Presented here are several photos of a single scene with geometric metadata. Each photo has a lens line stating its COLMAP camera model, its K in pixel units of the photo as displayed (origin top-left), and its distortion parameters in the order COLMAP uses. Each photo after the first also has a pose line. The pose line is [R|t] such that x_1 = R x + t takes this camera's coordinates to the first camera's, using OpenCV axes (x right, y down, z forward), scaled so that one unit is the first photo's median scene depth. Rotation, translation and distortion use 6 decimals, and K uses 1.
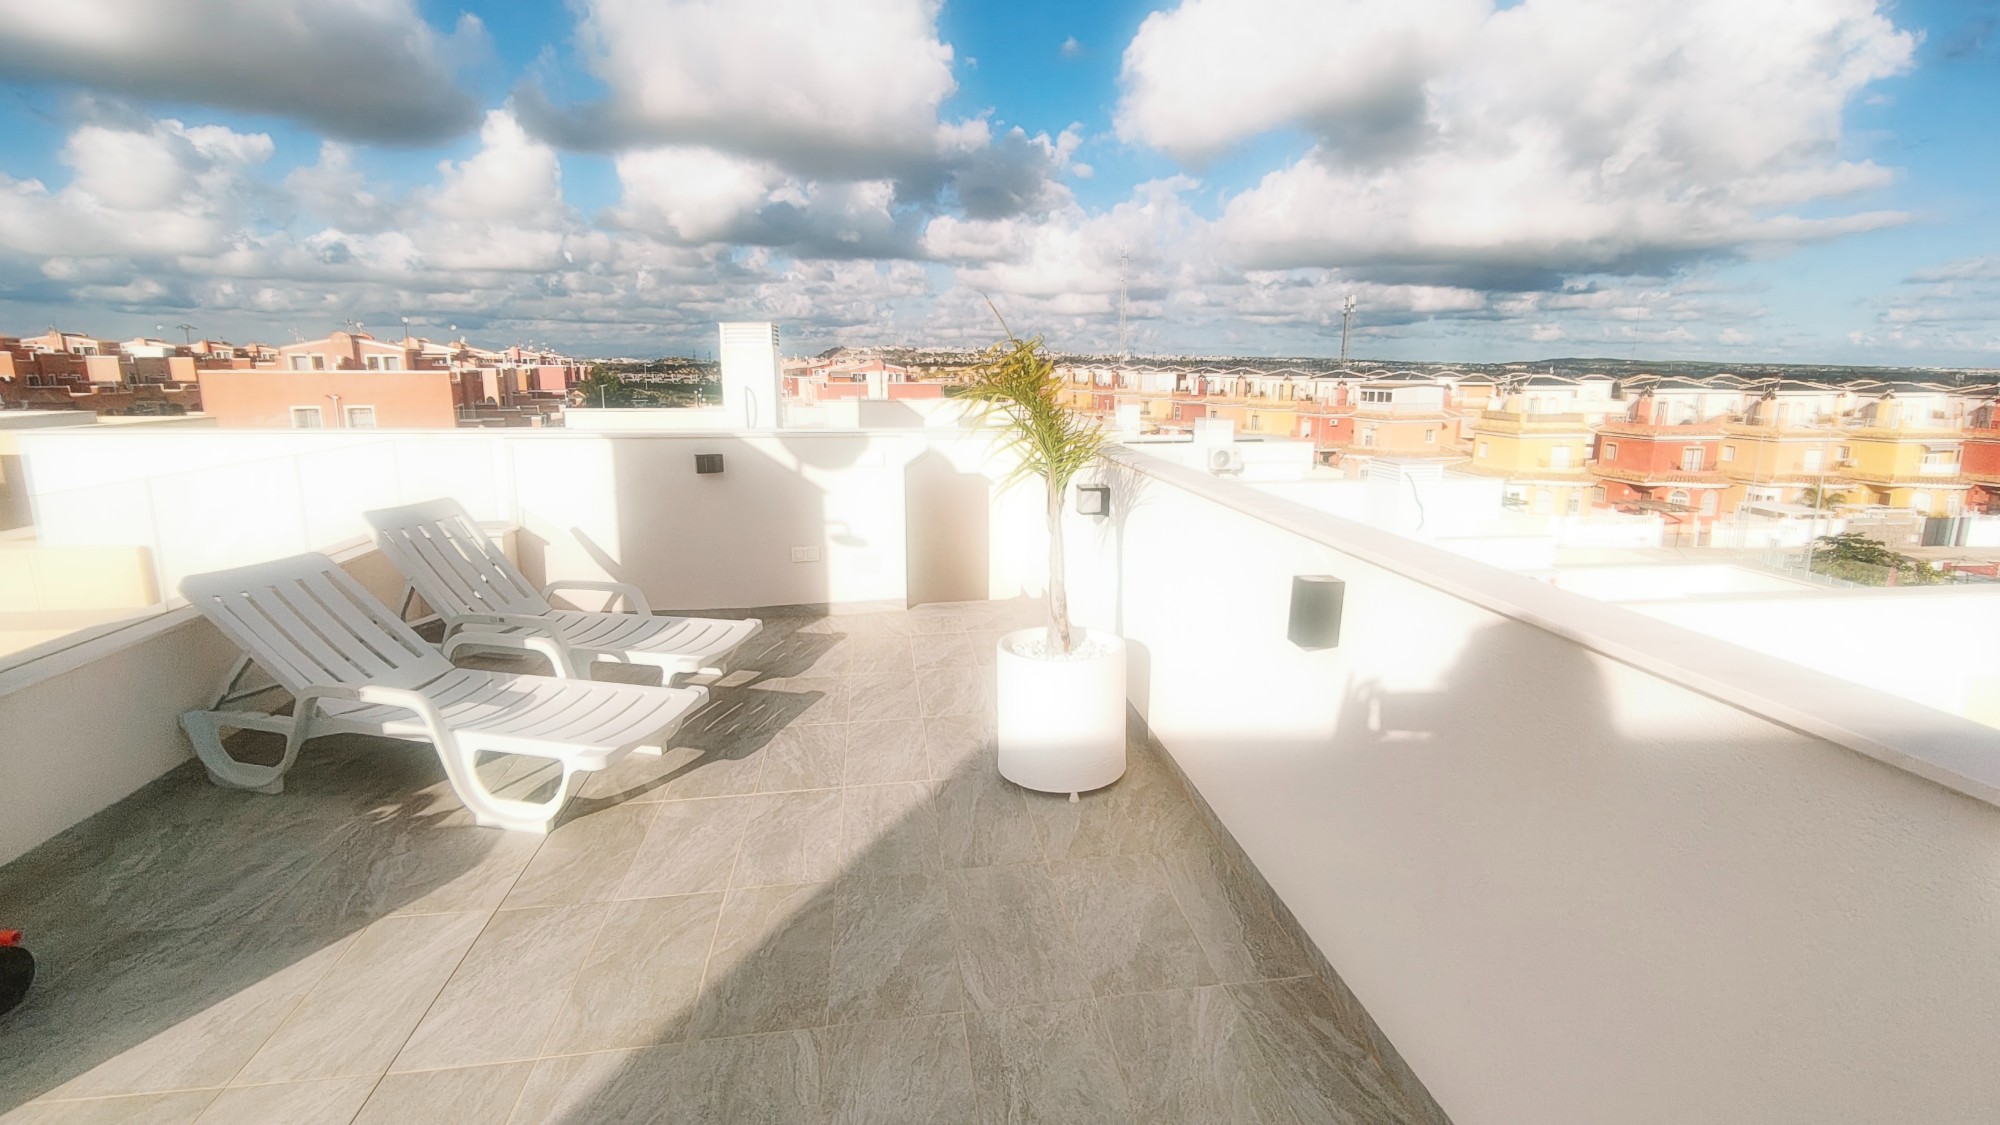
lens RADIAL K [[940.8, 0, 999.6], [0, 940.8, 571.9], [0, 0, 1]] dist [0.004123, -0.000786]
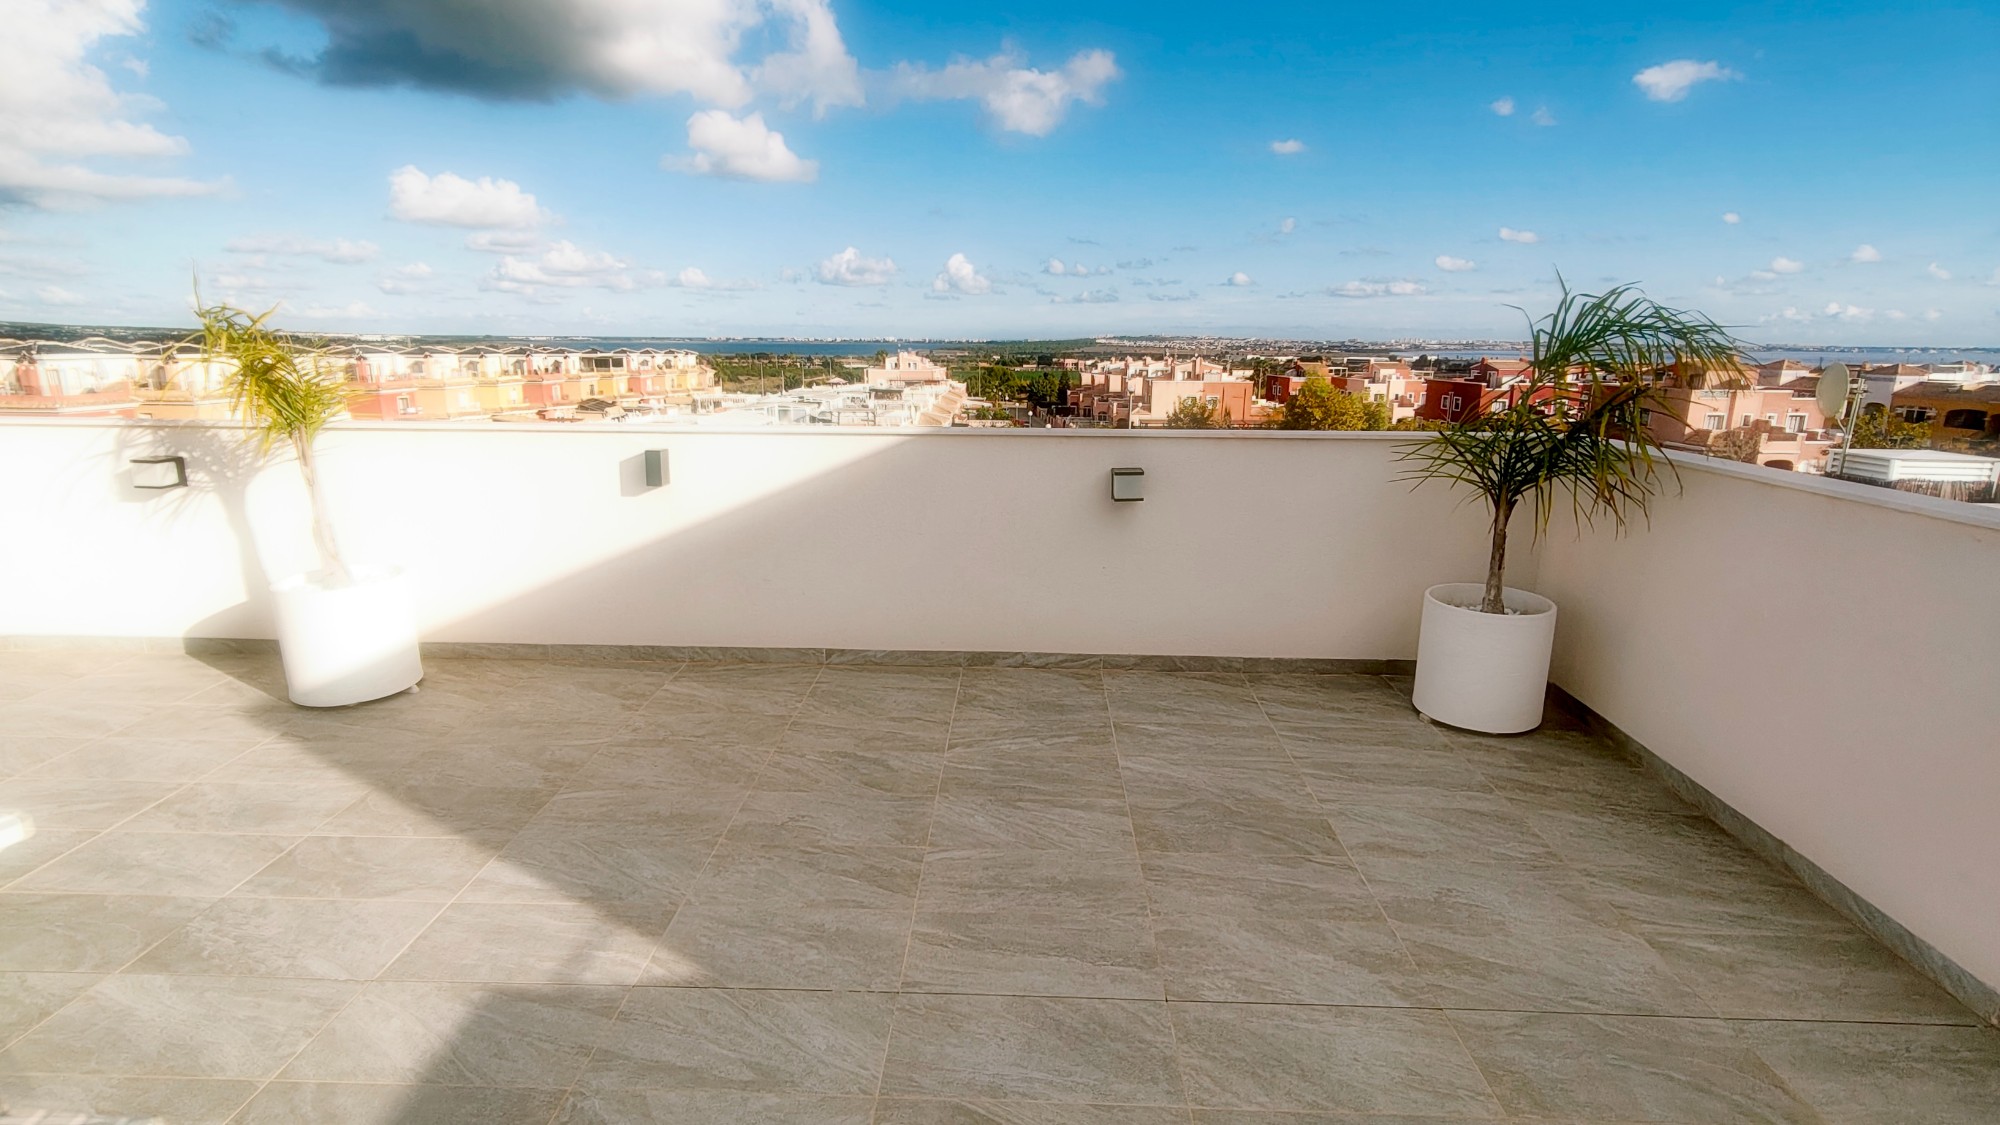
lens RADIAL K [[957.3, 0, 1002.8], [0, 957.3, 552.6], [0, 0, 1]] dist [0.001293, -0.000088]
pose [[0.155001, -0.218217, 0.963512, -0.736258], [0.204216, 0.961312, 0.184866, -0.003743], [-0.966577, 0.168110, 0.193568, -0.008027]]
